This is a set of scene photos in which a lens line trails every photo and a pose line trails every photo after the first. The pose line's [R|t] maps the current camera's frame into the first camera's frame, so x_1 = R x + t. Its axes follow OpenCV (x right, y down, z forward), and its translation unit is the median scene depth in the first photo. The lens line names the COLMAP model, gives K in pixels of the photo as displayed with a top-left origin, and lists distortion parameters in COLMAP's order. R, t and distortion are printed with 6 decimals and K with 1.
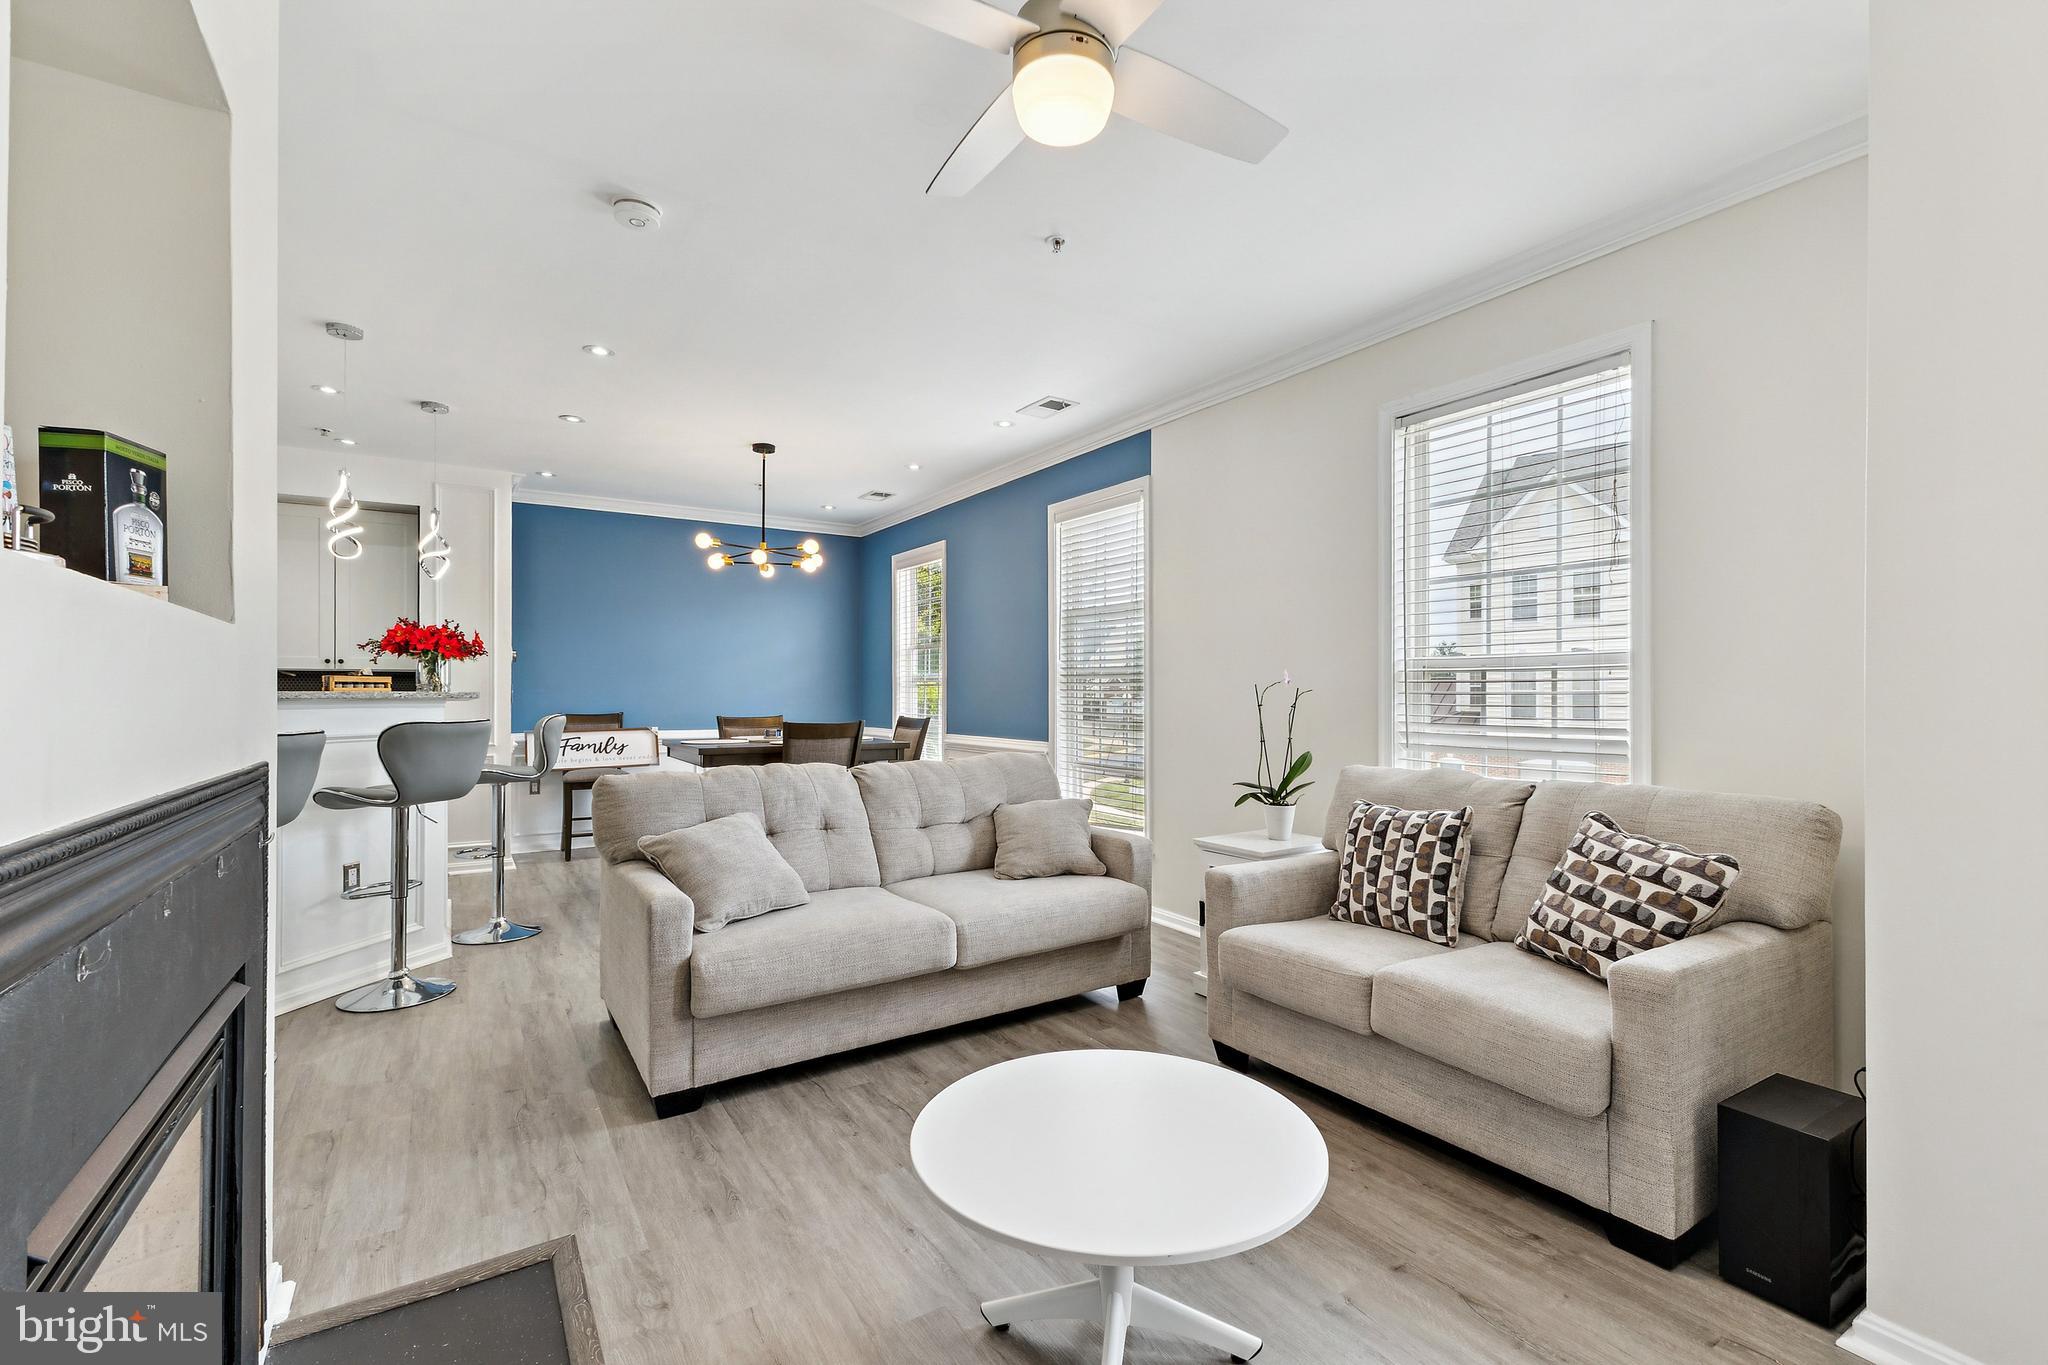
lens RADIAL K [[892.4, 0, 1024.9], [0, 892.4, 693.0], [0, 0, 1]] dist [-0.000372, -0.000038]
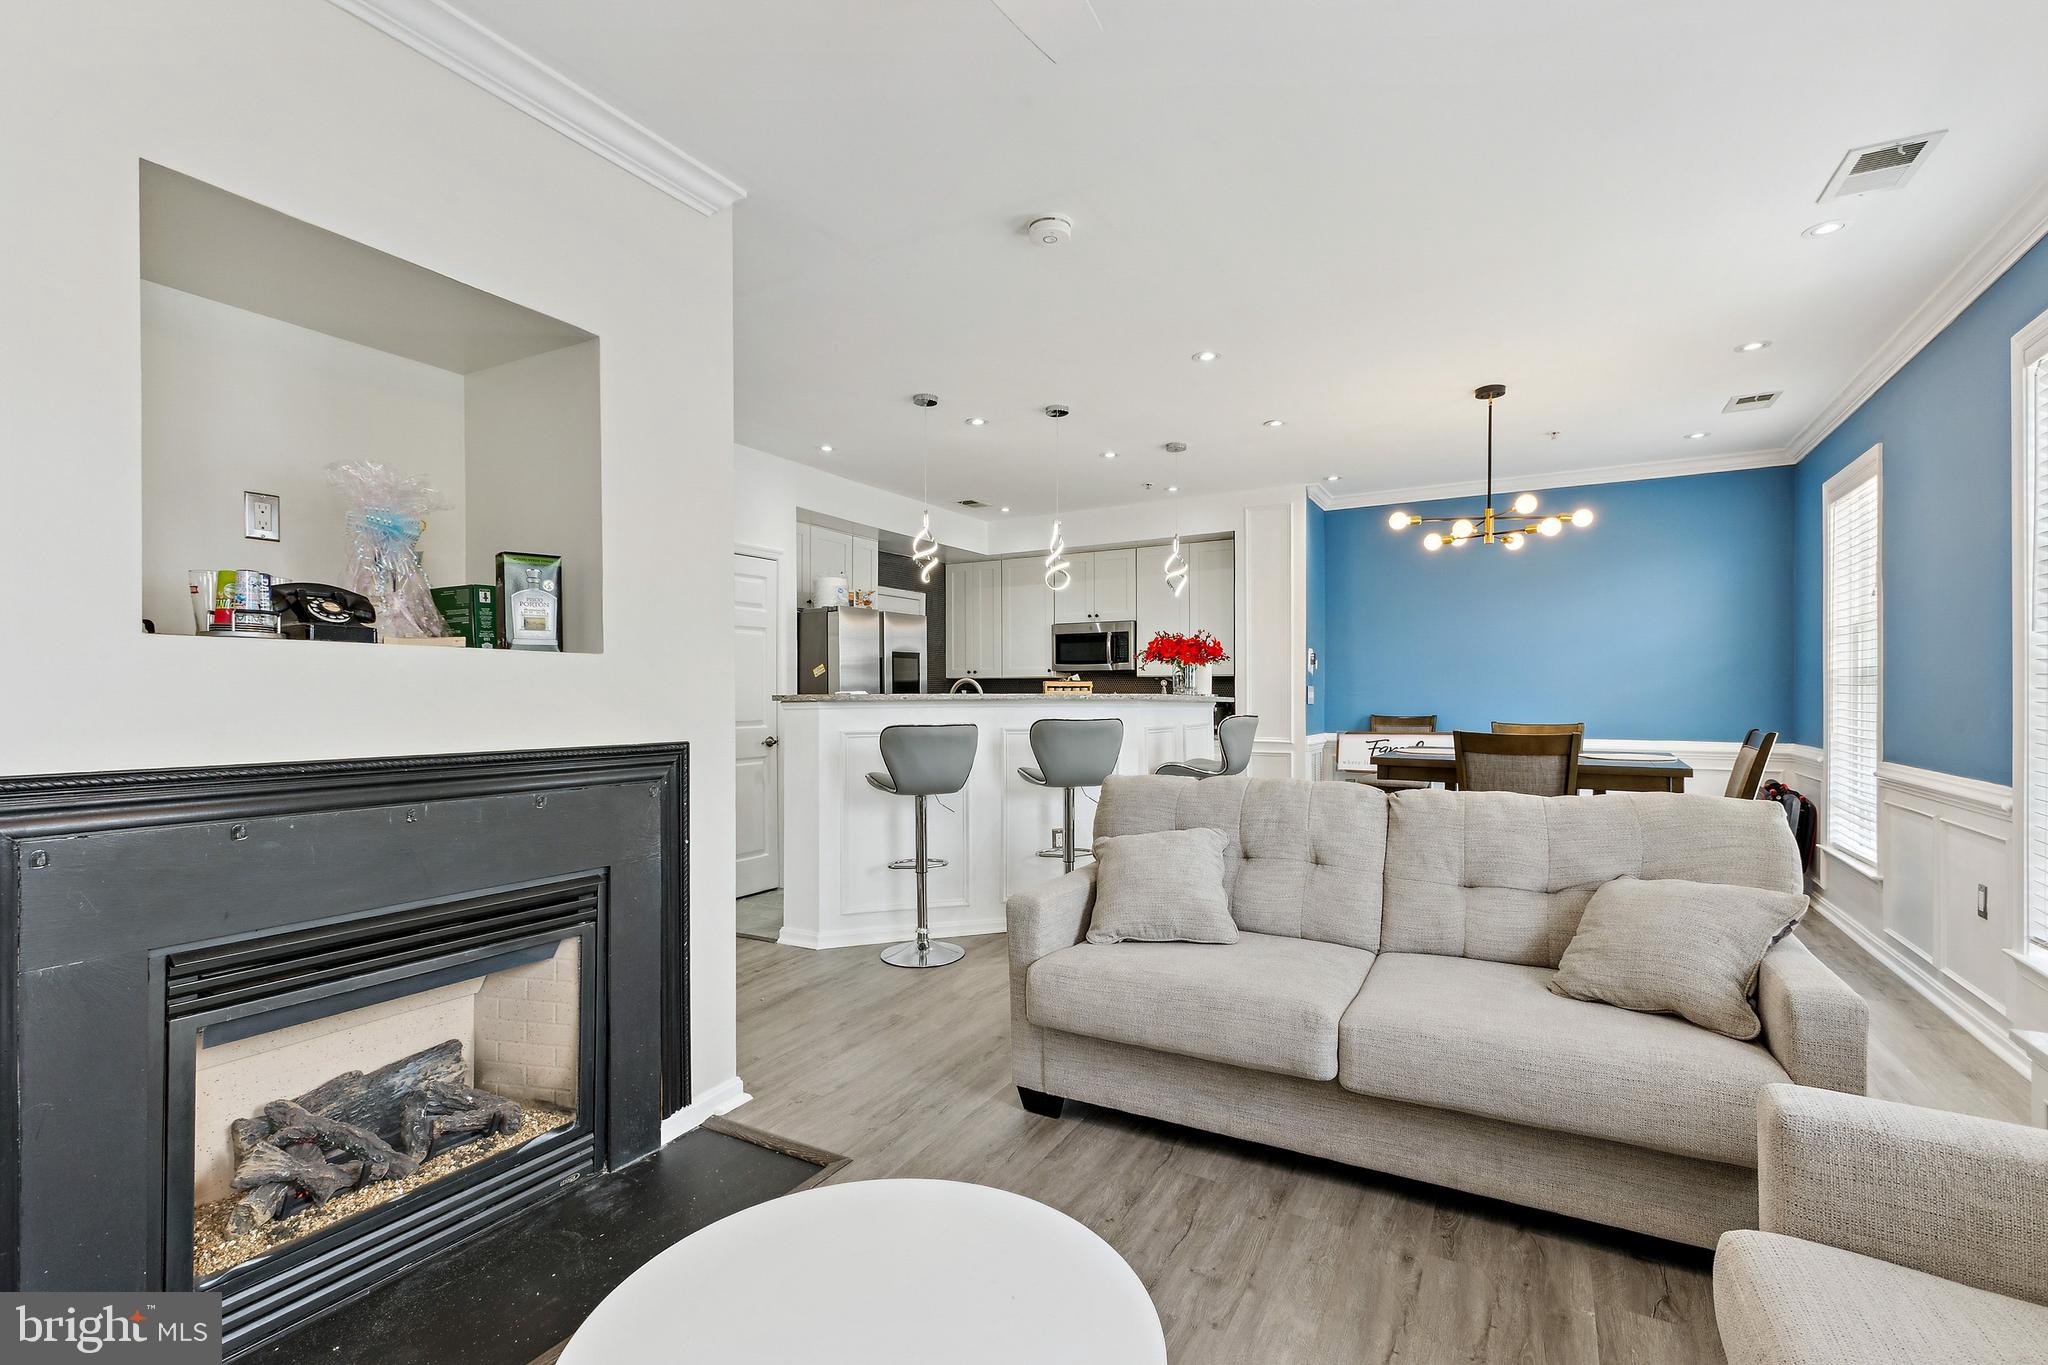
lens RADIAL K [[892.4, 0, 1016.2], [0, 892.4, 703.8], [0, 0, 1]] dist [-0.000372, -0.000038]
pose [[0.459984, 0.009057, -0.887881, 0.337705], [0.000714, 0.999944, 0.010570, -0.000583], [0.887927, -0.005496, 0.459952, 0.356116]]
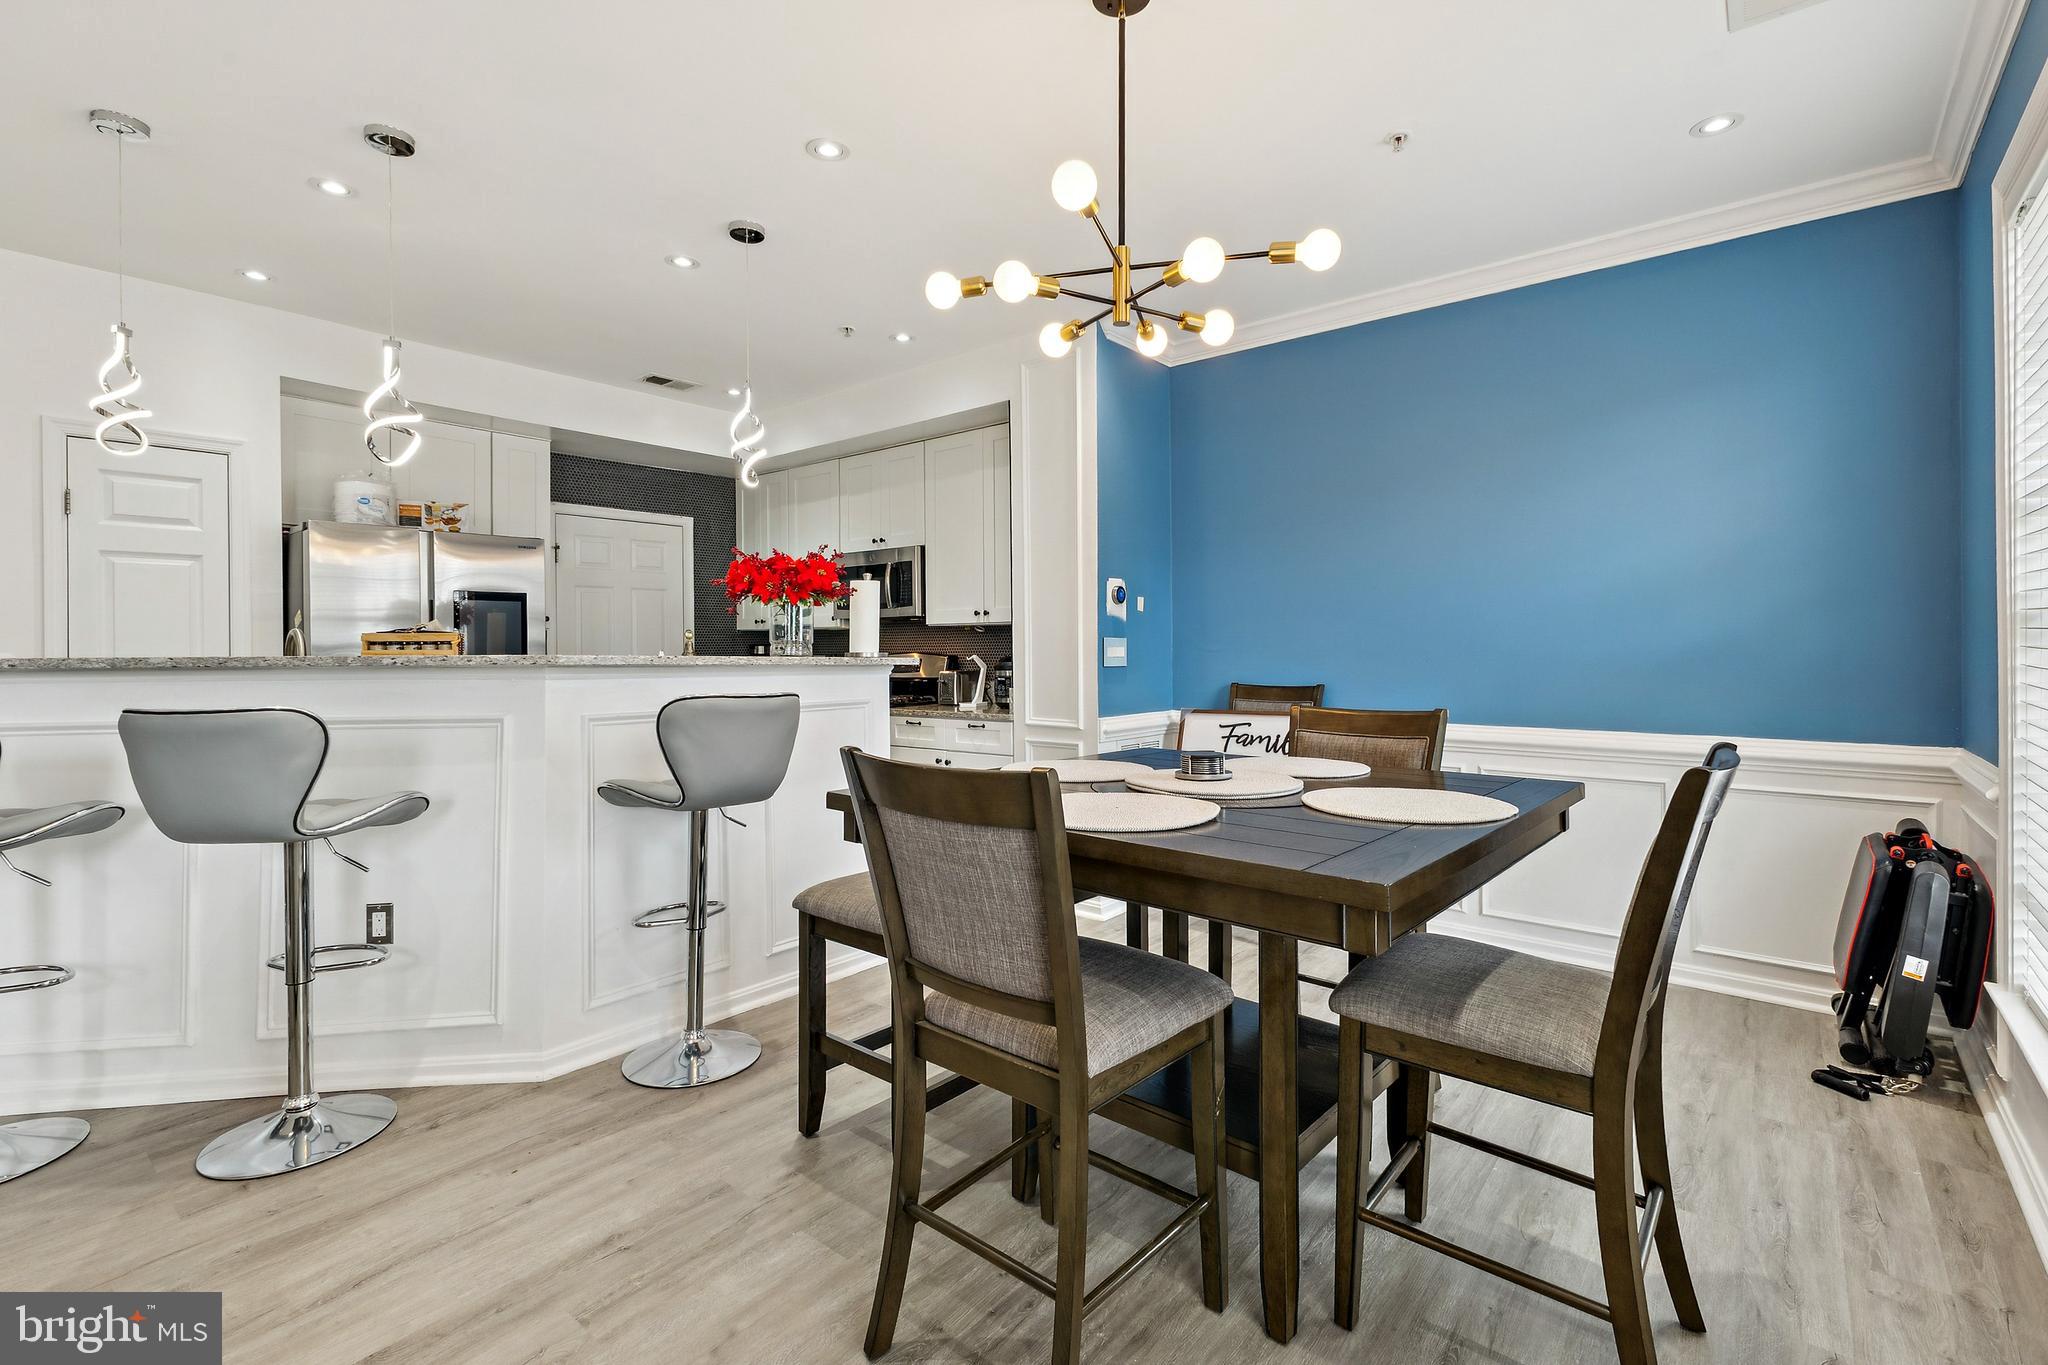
lens RADIAL K [[892.4, 0, 1034.4], [0, 892.4, 665.3], [0, 0, 1]] dist [-0.000372, -0.000038]
pose [[0.332730, 0.018091, -0.942849, 0.060847], [0.003076, 0.999790, 0.020269, -0.006132], [0.943017, -0.009645, 0.332605, 1.227769]]
